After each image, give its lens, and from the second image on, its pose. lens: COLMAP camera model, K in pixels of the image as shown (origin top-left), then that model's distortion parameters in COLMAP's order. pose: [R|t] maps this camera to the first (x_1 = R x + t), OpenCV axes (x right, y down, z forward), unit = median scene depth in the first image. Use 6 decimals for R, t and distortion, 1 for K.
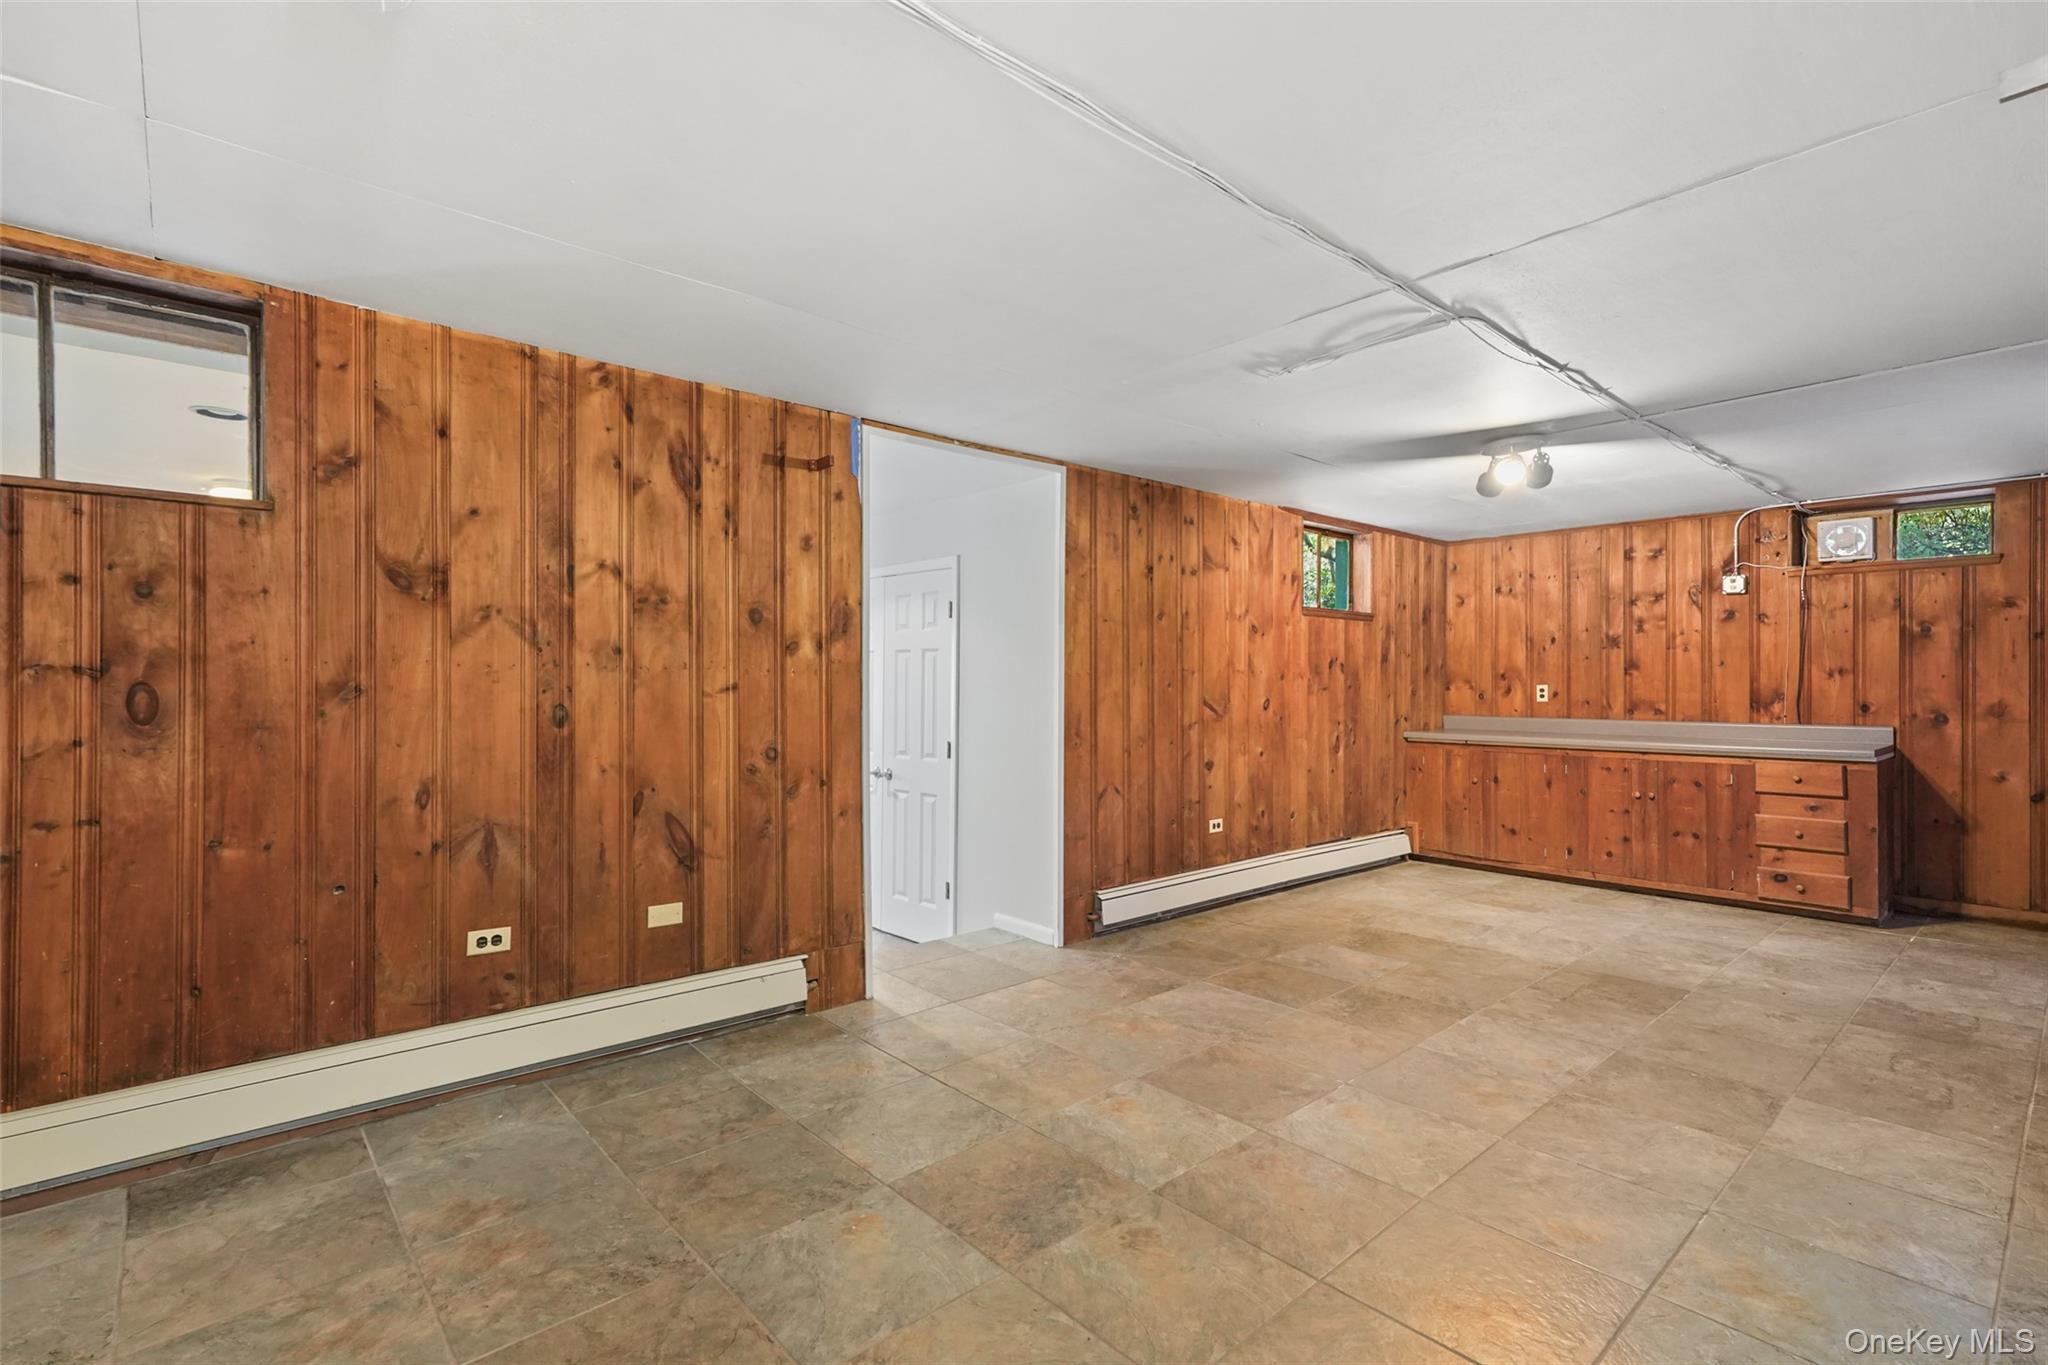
lens RADIAL K [[951.3, 0, 1024.2], [0, 951.3, 686.0], [0, 0, 1]] dist [0.003369, 0.002747]
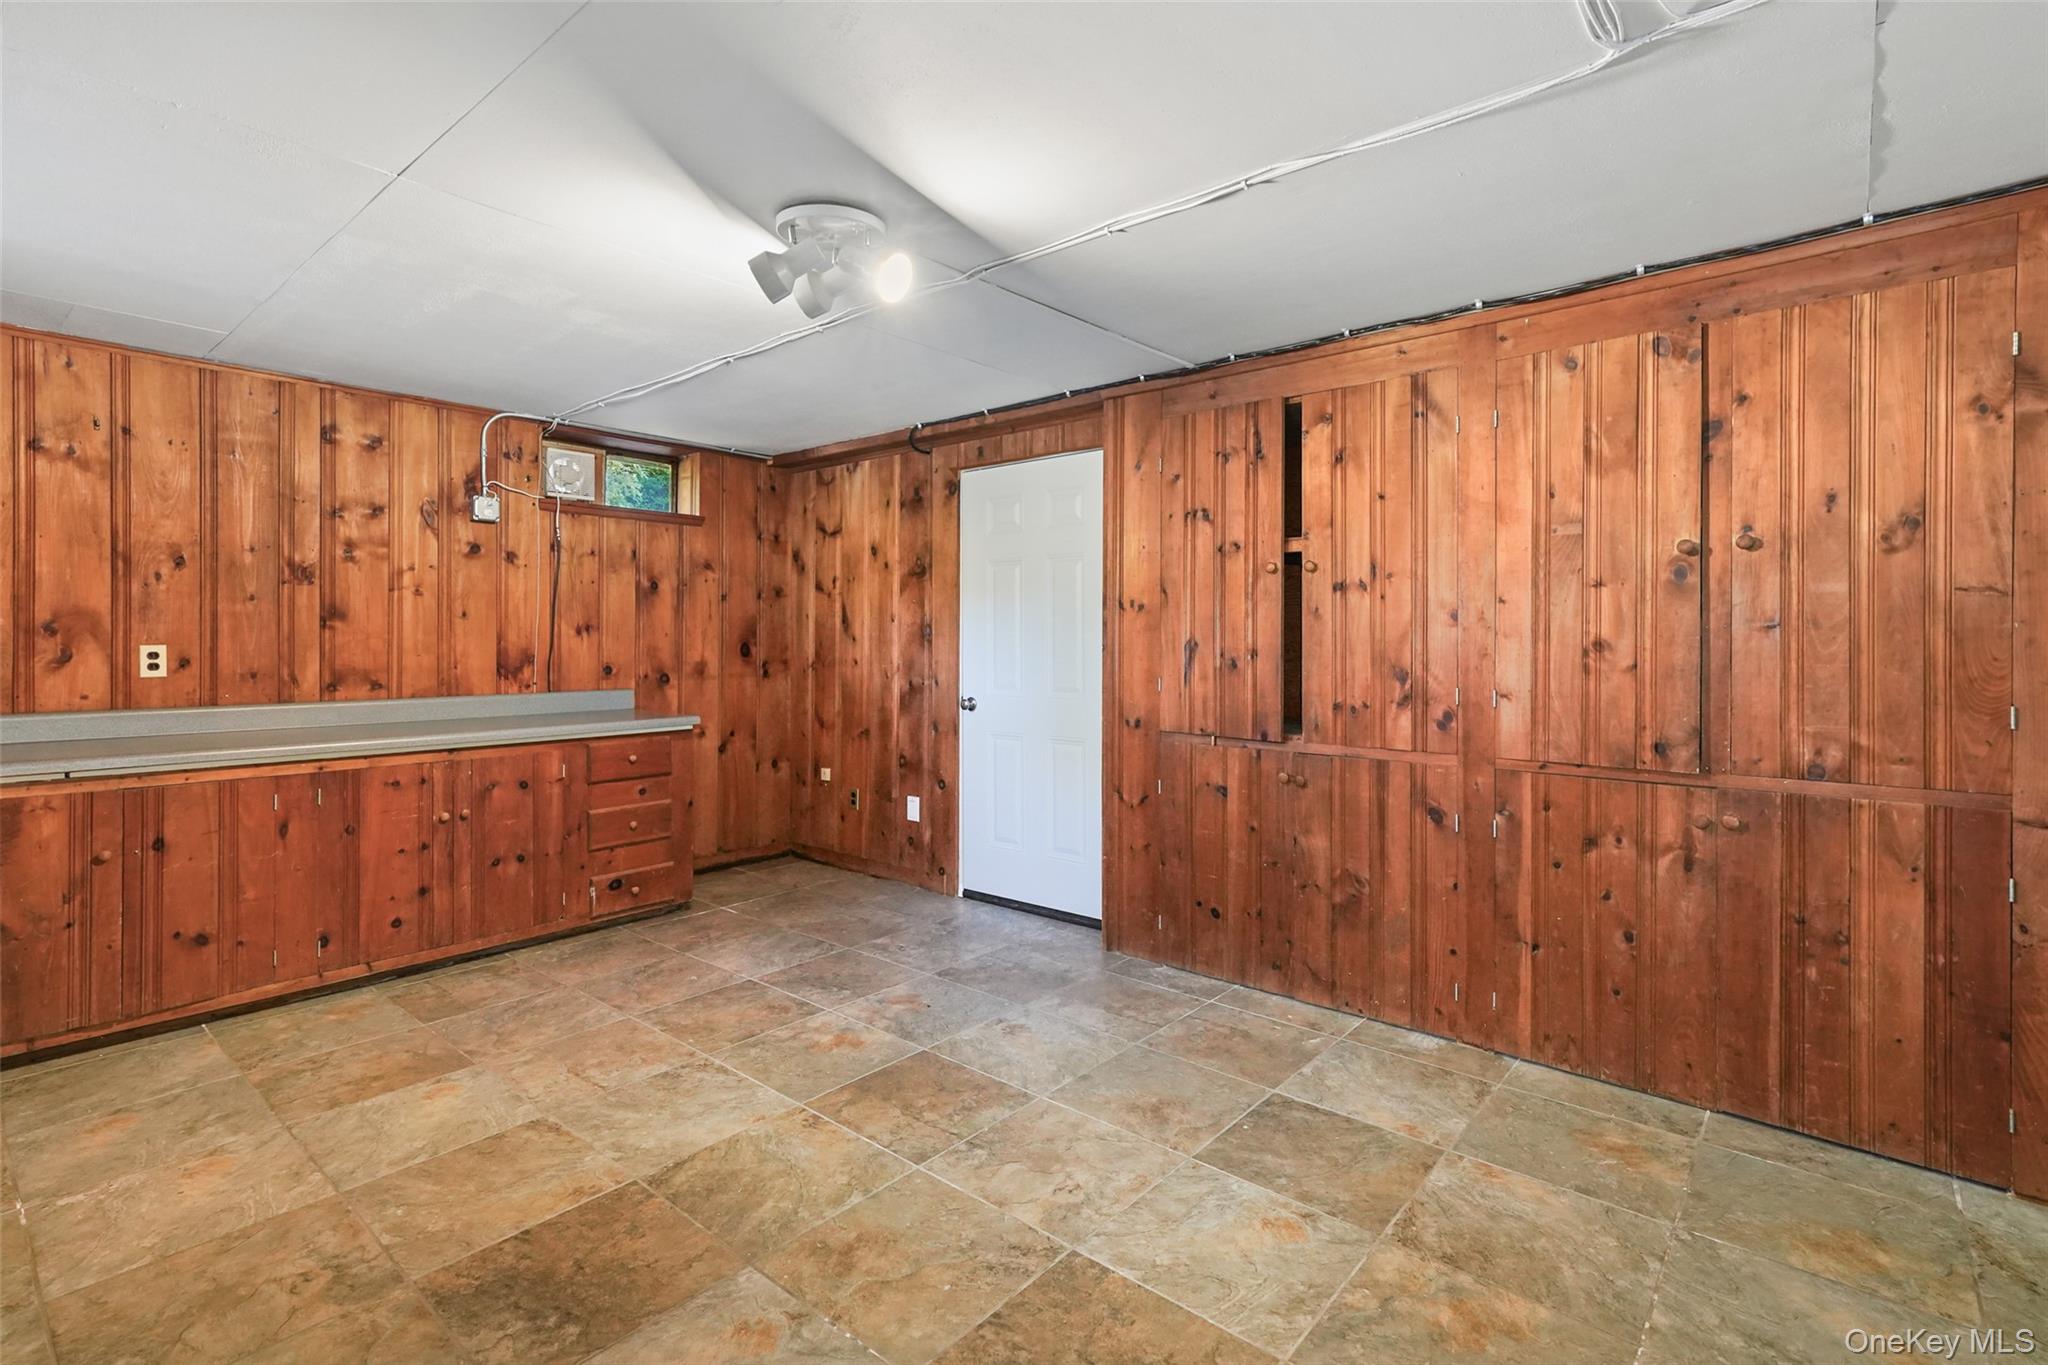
lens RADIAL K [[951.3, 0, 1026.8], [0, 951.3, 641.1], [0, 0, 1]] dist [0.003369, 0.002747]
pose [[-0.131853, -0.003433, 0.991263, -0.044264], [-0.001501, 0.999994, 0.003263, -0.006795], [-0.991268, -0.001058, -0.131857, 0.680639]]
